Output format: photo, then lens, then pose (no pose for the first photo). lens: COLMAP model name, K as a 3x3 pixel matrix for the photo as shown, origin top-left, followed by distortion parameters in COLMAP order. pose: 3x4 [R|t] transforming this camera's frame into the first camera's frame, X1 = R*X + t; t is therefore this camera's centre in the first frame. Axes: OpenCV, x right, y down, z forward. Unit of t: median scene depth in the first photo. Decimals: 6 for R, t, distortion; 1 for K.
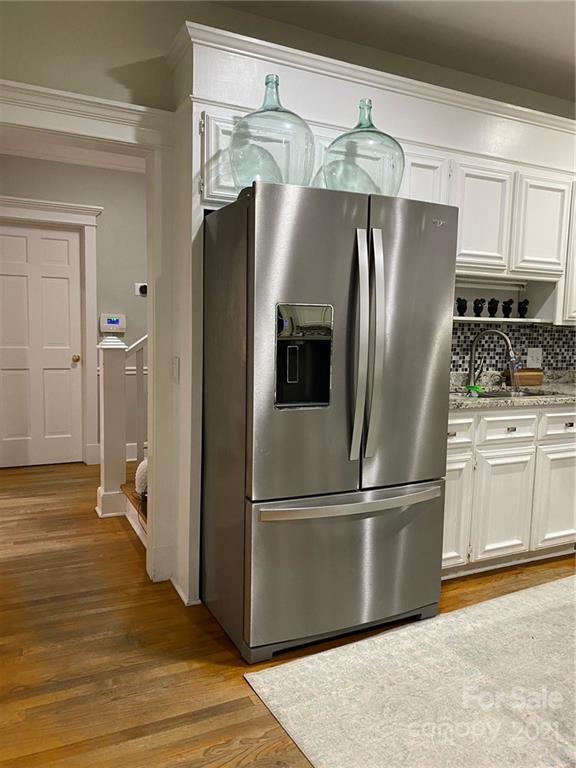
lens RADIAL K [[583.2, 0, 285.5], [0, 583.2, 390.3], [0, 0, 1]] dist [0.012419, -0.005239]
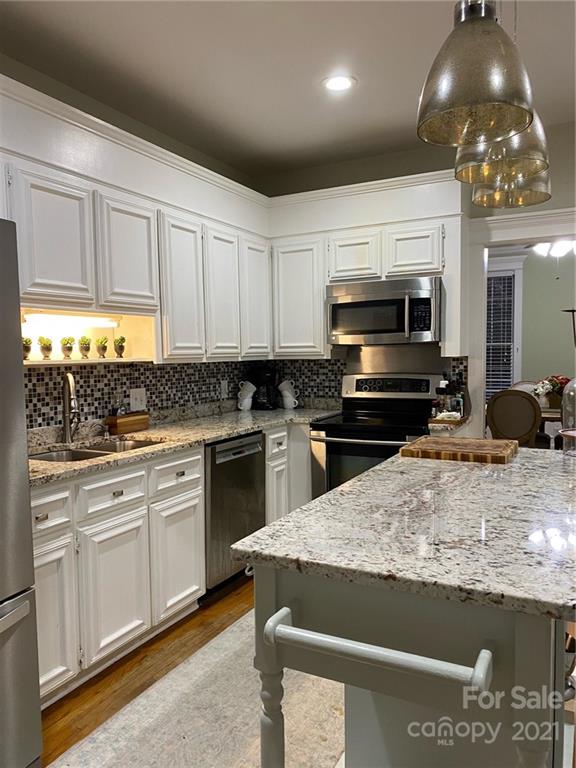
lens RADIAL K [[583.2, 0, 290.7], [0, 583.2, 386.5], [0, 0, 1]] dist [0.012419, -0.005239]
pose [[0.797363, -0.074839, 0.598842, 0.080698], [0.097641, 0.995206, -0.005637, -0.049784], [-0.595549, 0.062966, 0.800848, 0.146442]]
